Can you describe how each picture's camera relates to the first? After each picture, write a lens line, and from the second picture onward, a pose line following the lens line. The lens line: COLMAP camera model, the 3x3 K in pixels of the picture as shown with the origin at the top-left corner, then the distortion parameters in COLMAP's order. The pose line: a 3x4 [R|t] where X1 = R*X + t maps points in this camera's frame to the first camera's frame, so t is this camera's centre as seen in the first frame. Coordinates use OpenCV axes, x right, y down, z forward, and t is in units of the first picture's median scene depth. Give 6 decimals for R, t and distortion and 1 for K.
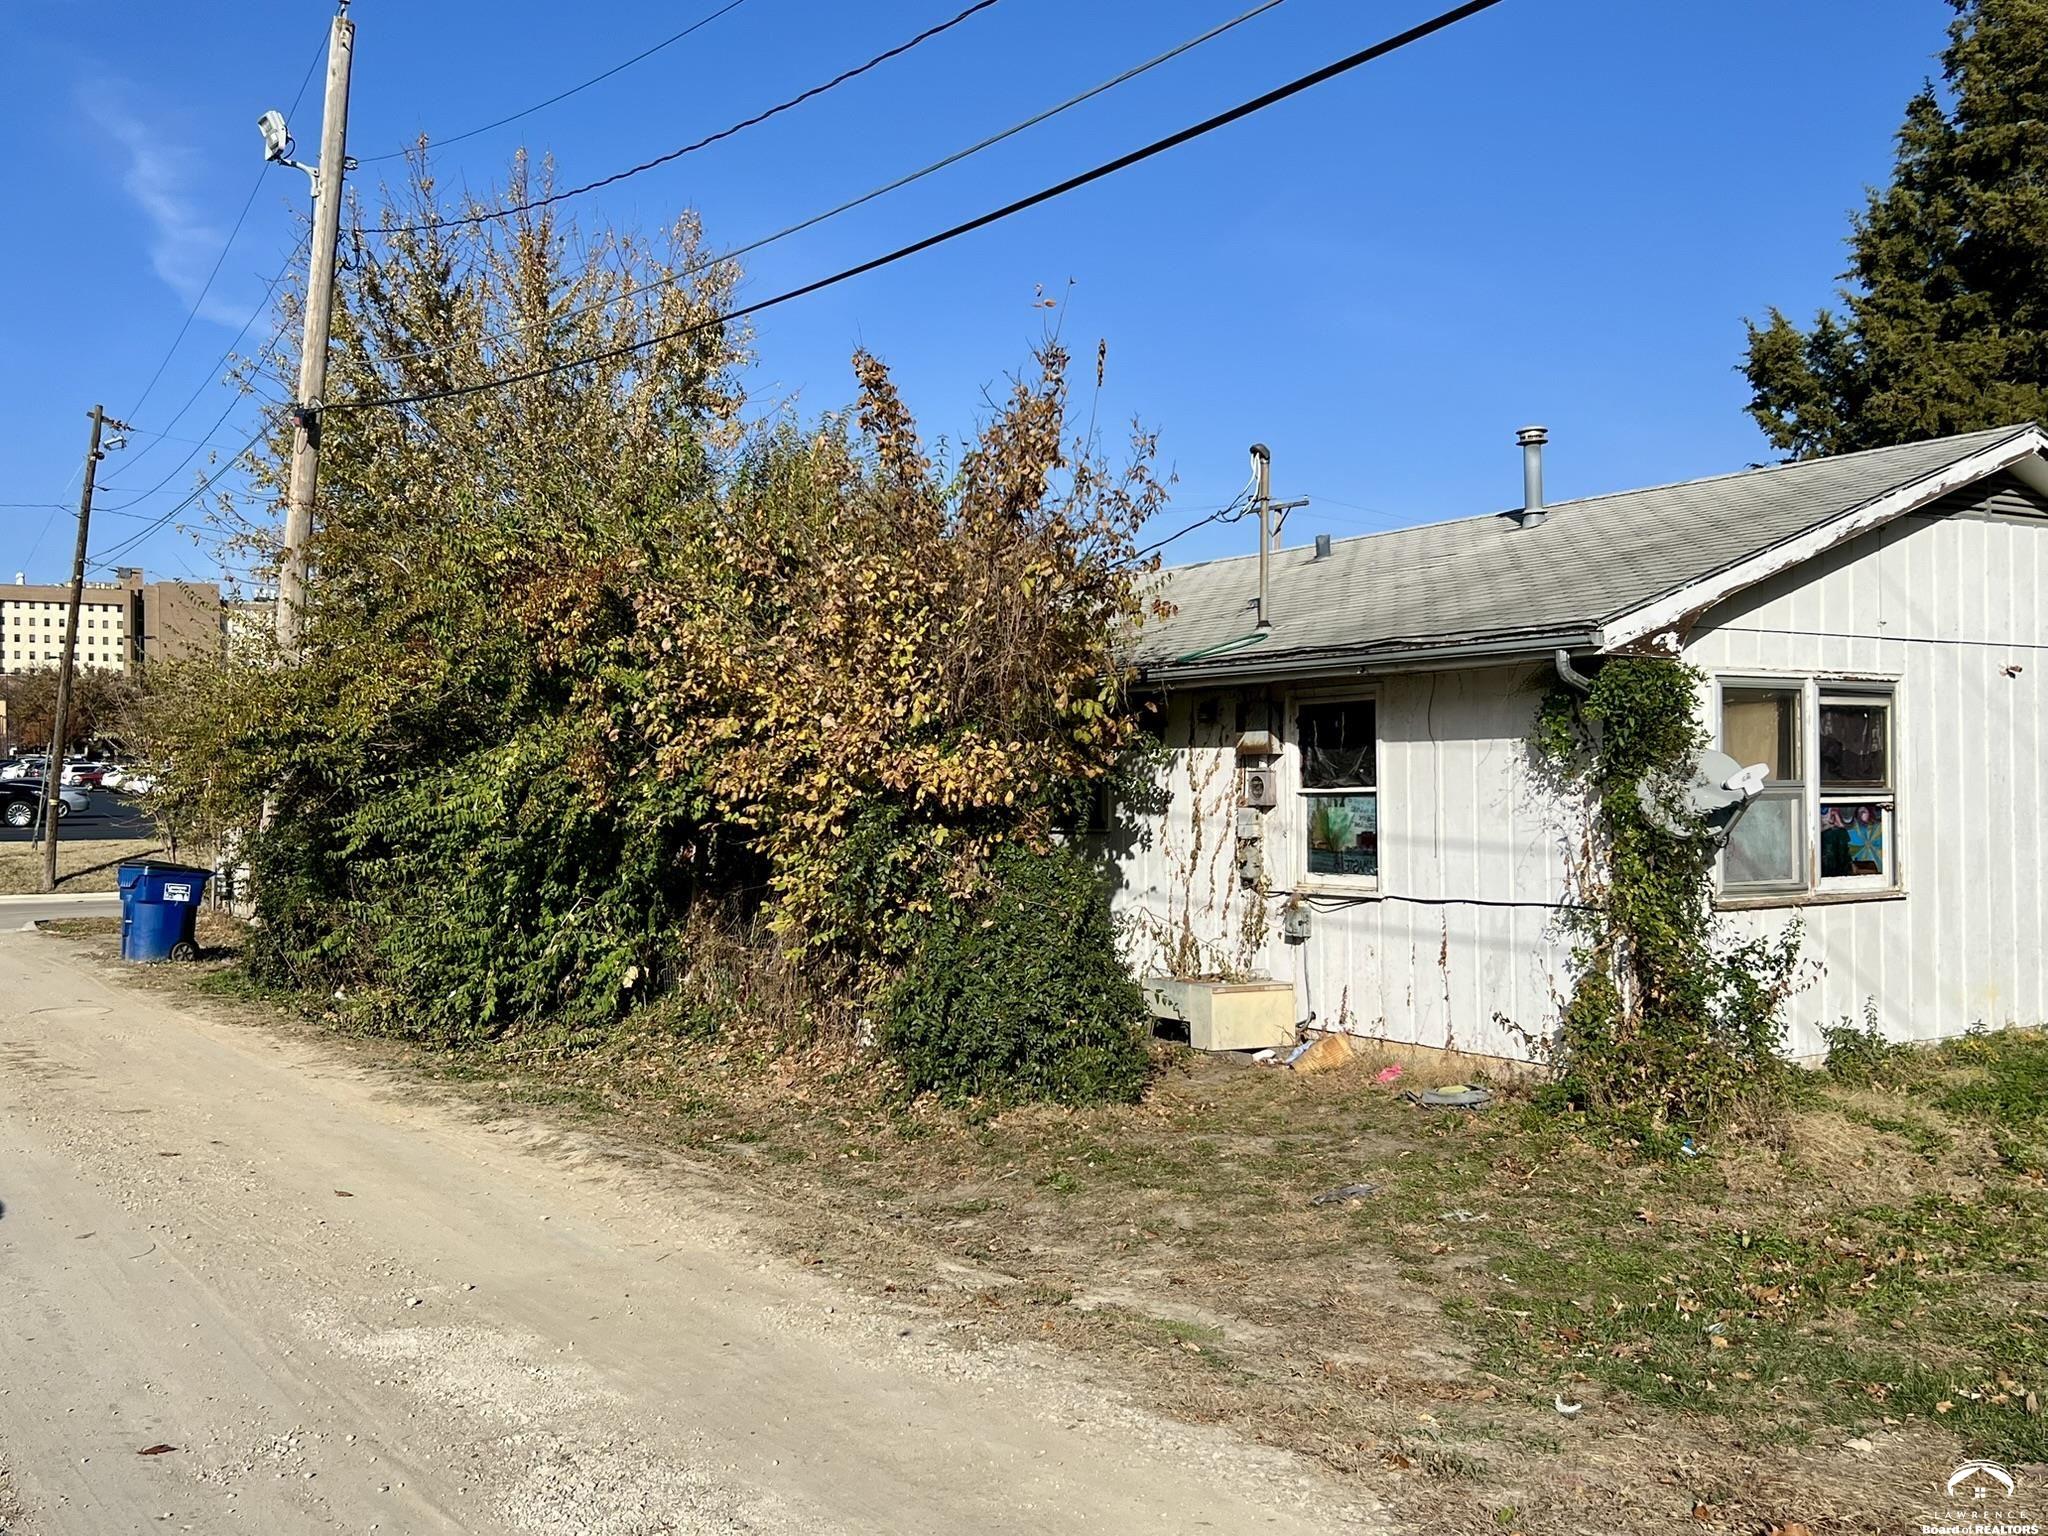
lens RADIAL K [[1969.3, 0, 1024.0], [0, 1969.3, 768.0], [0, 0, 1]] dist [0.073131, -0.184152]
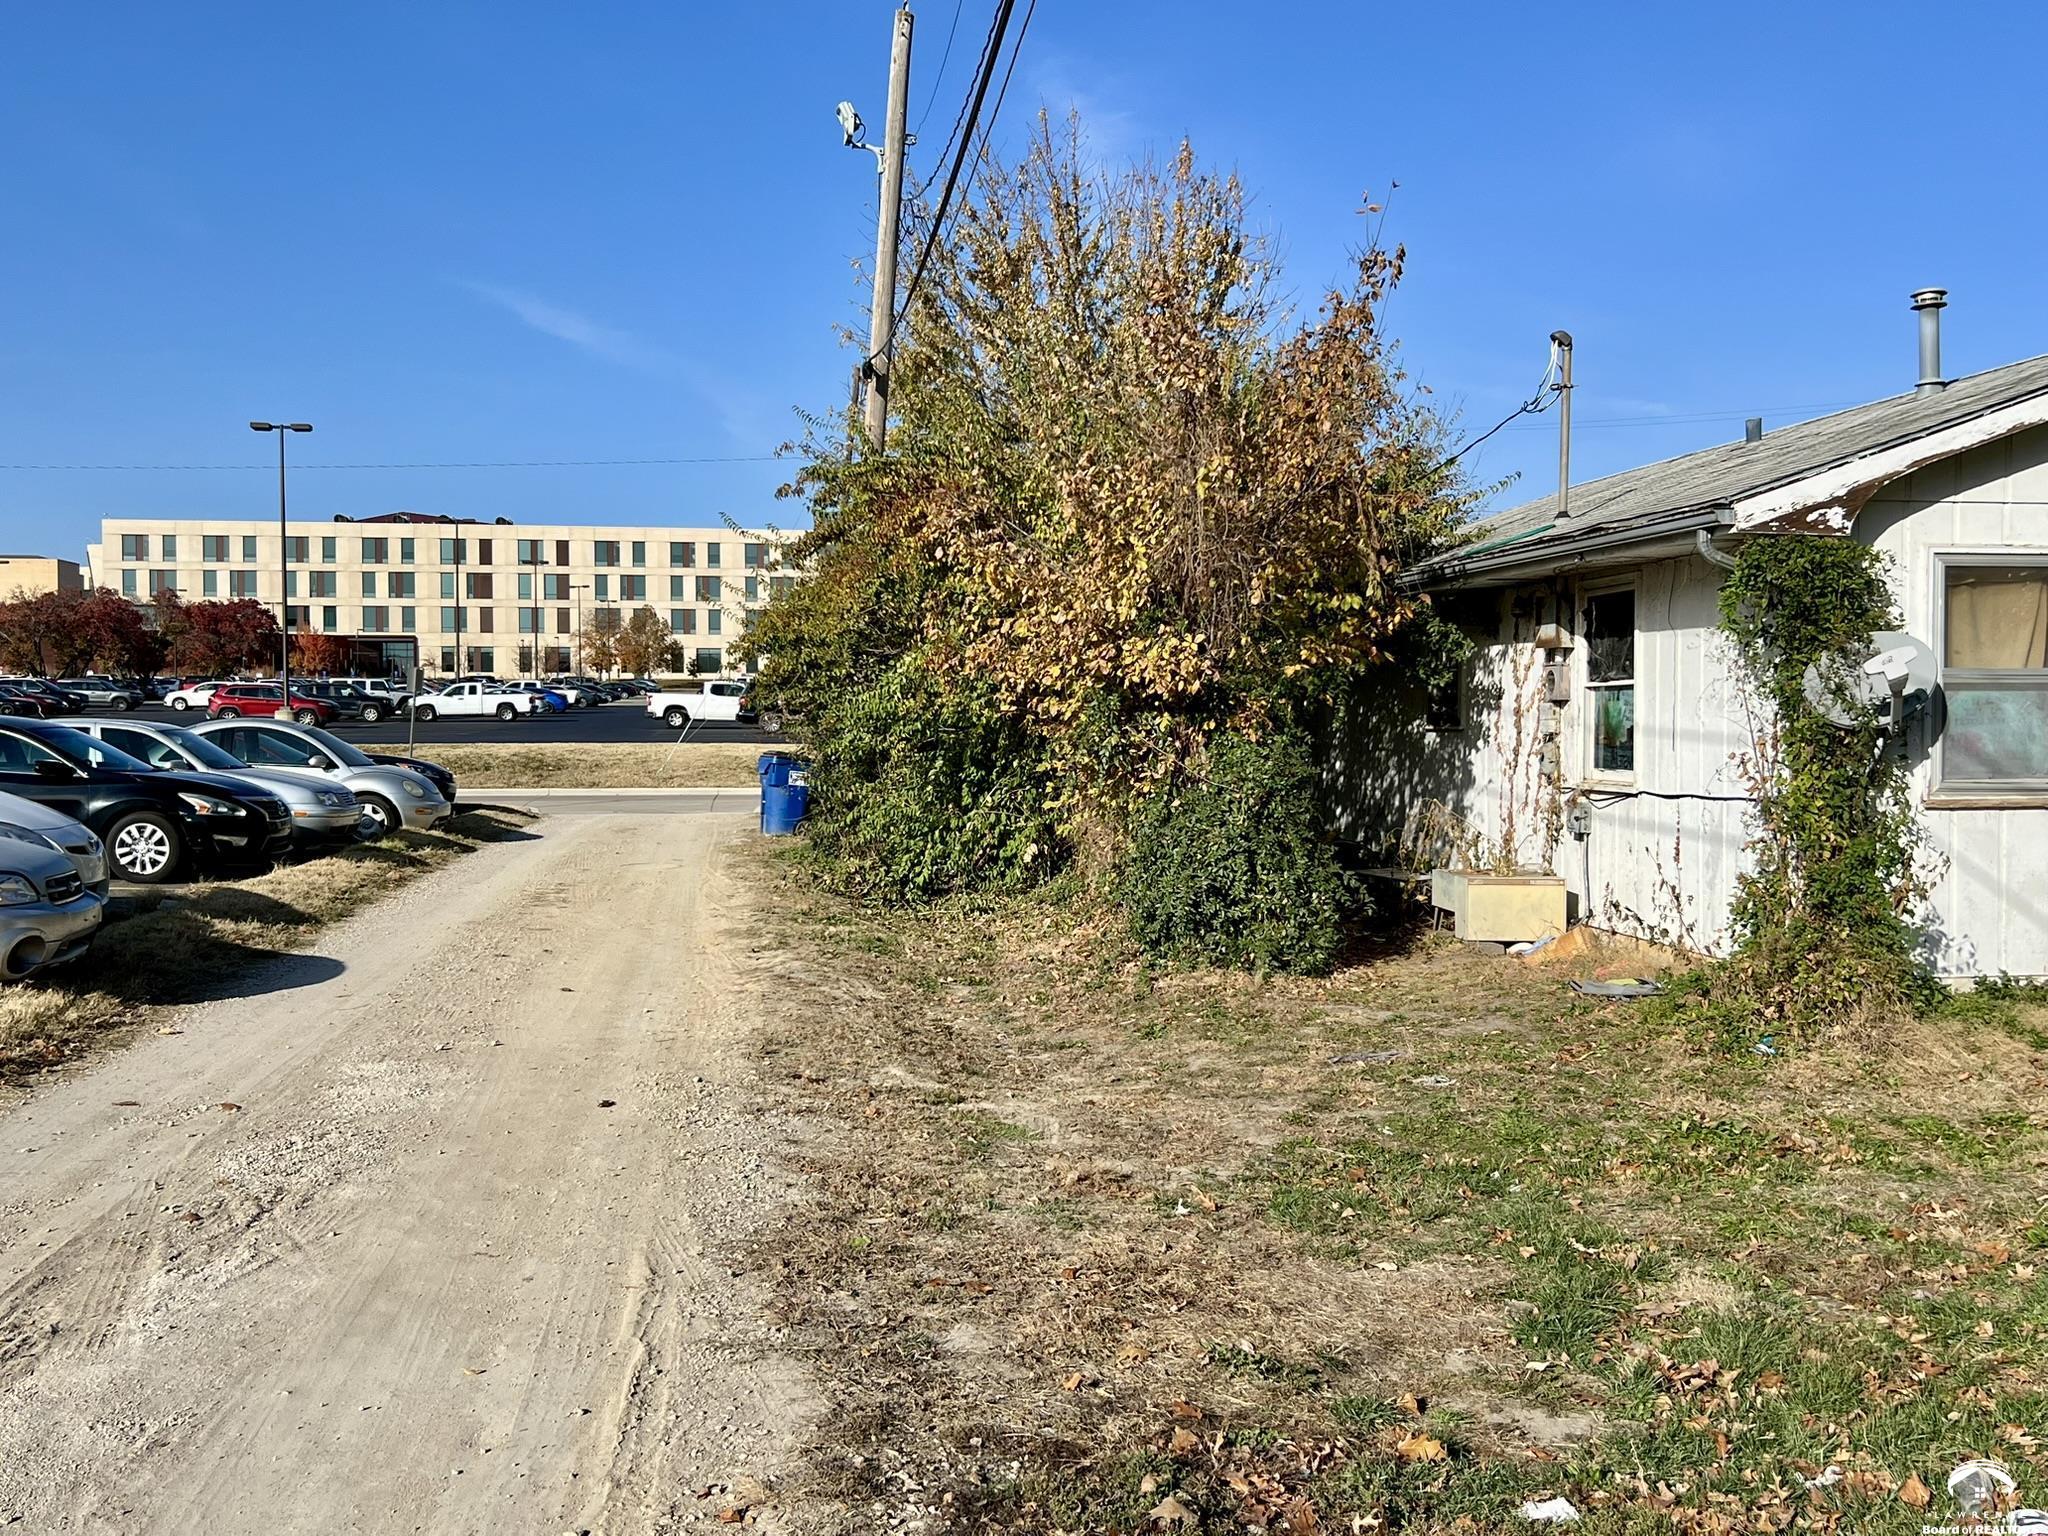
lens RADIAL K [[1969.3, 0, 1024.0], [0, 1969.3, 768.0], [0, 0, 1]] dist [0.073131, -0.184152]
pose [[0.902676, 0.018877, -0.429908, 0.333487], [-0.002256, 0.999231, 0.039140, 0.016184], [0.430316, -0.034361, 0.902024, -0.013032]]
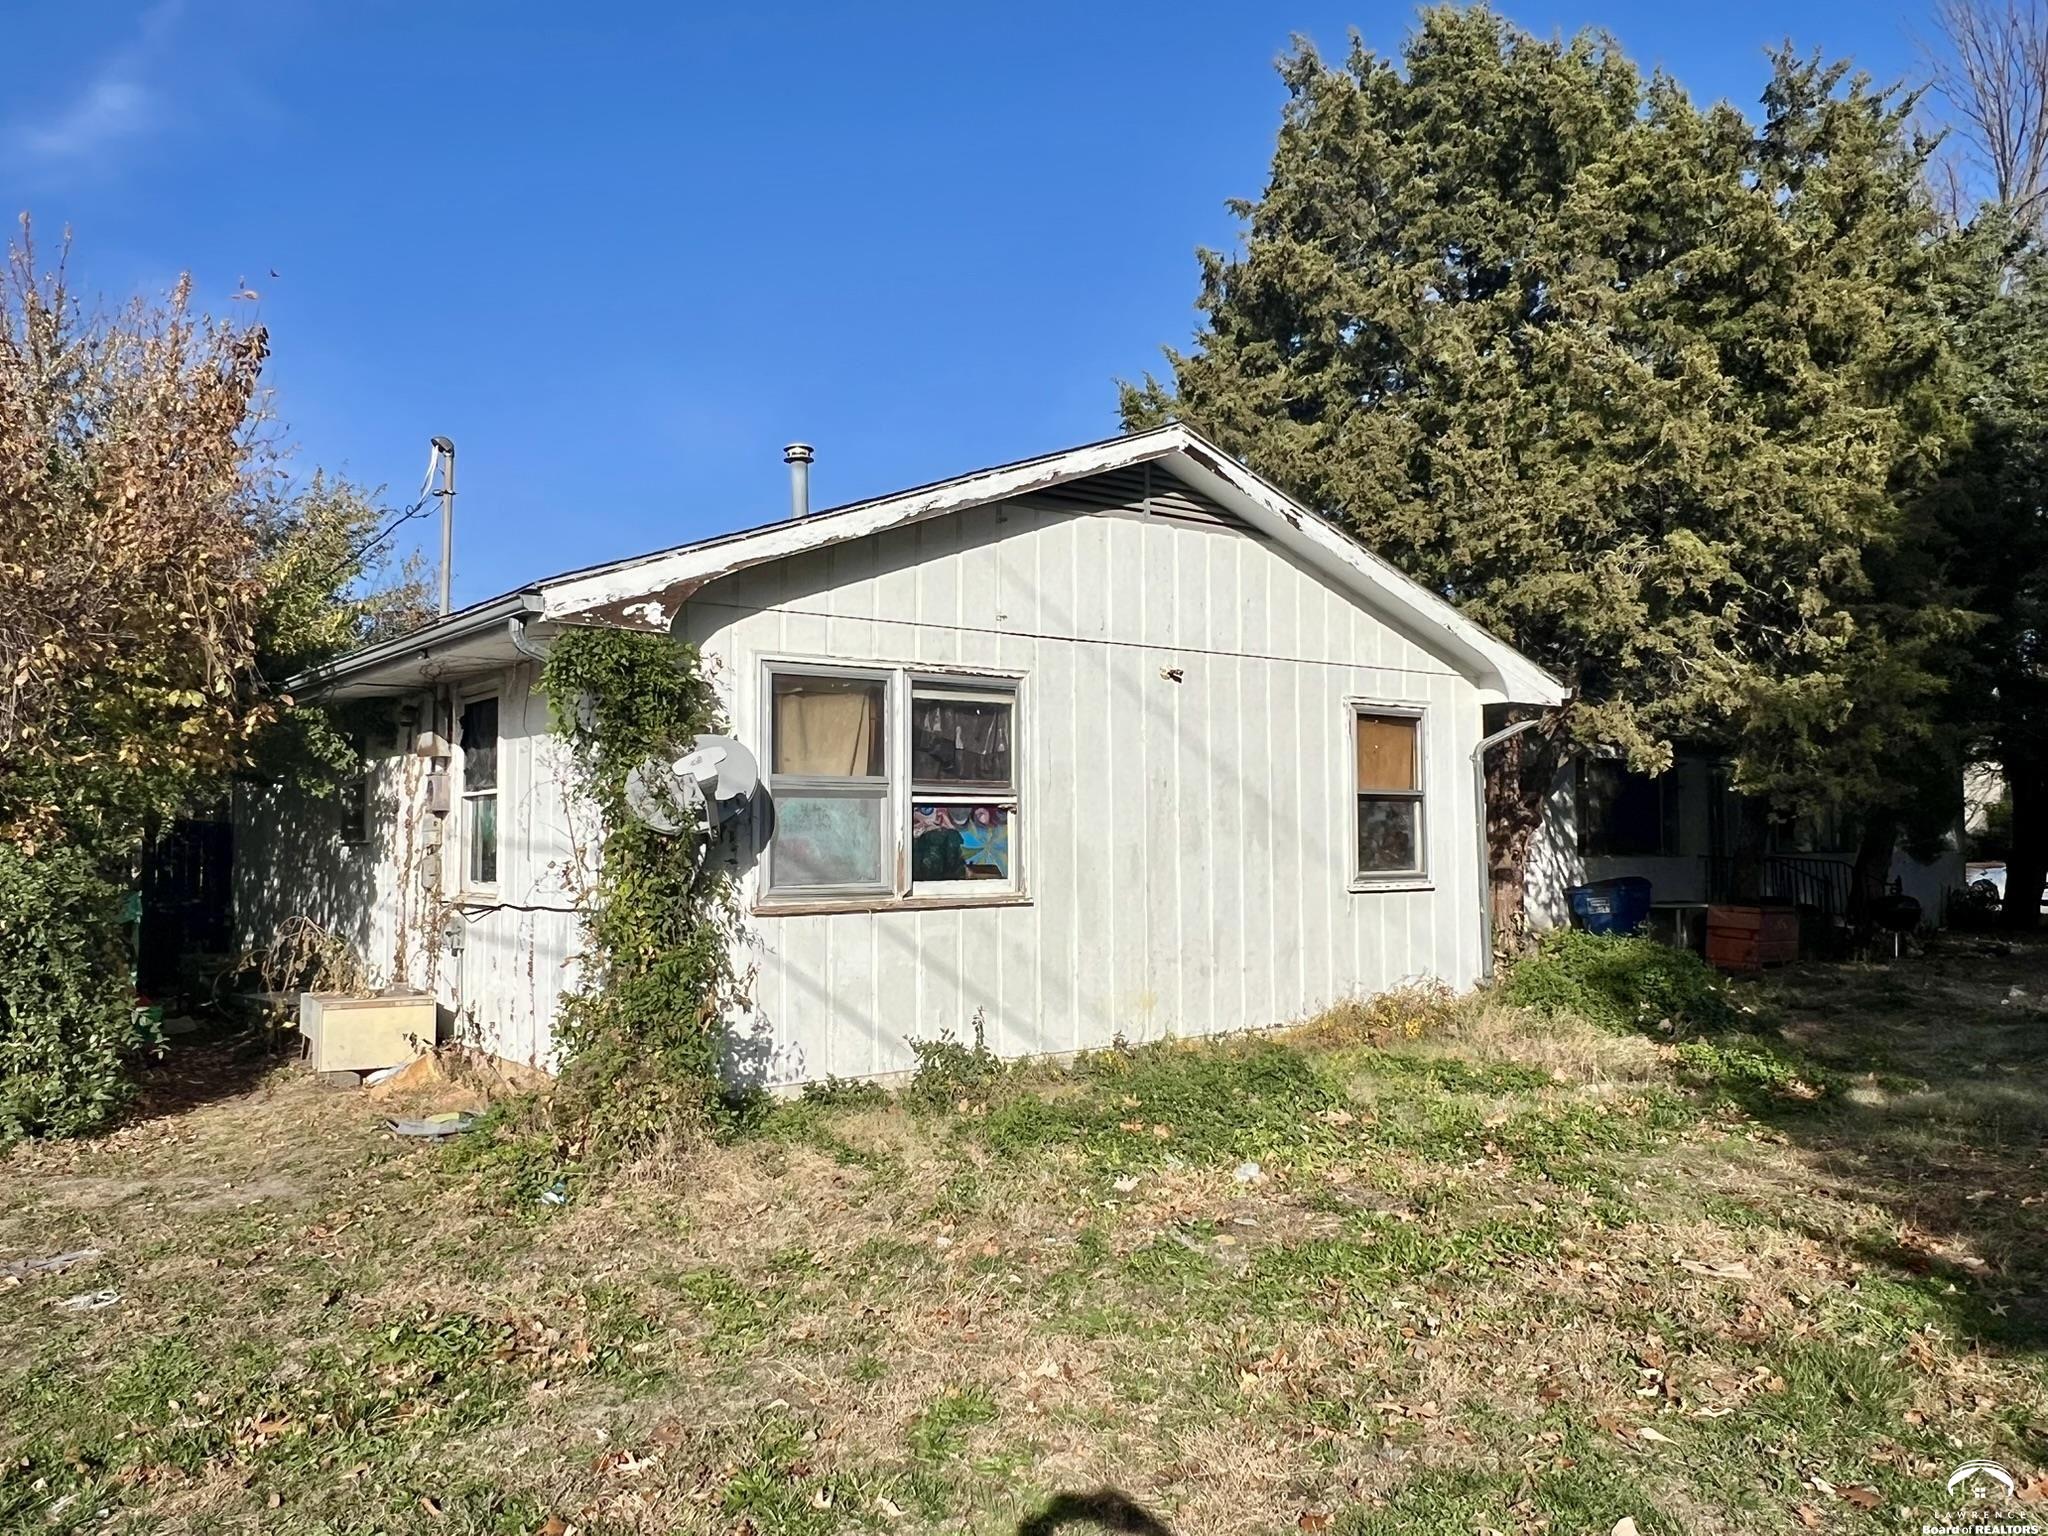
lens RADIAL K [[1516.8, 0, 1051.2], [0, 1516.8, 766.3], [0, 0, 1]] dist [-0.003152, -0.000753]
pose [[0.996793, 0.006752, 0.079740, 0.390436], [-0.003692, 0.999253, -0.038456, 0.026827], [-0.079940, 0.038038, 0.996074, 0.263690]]
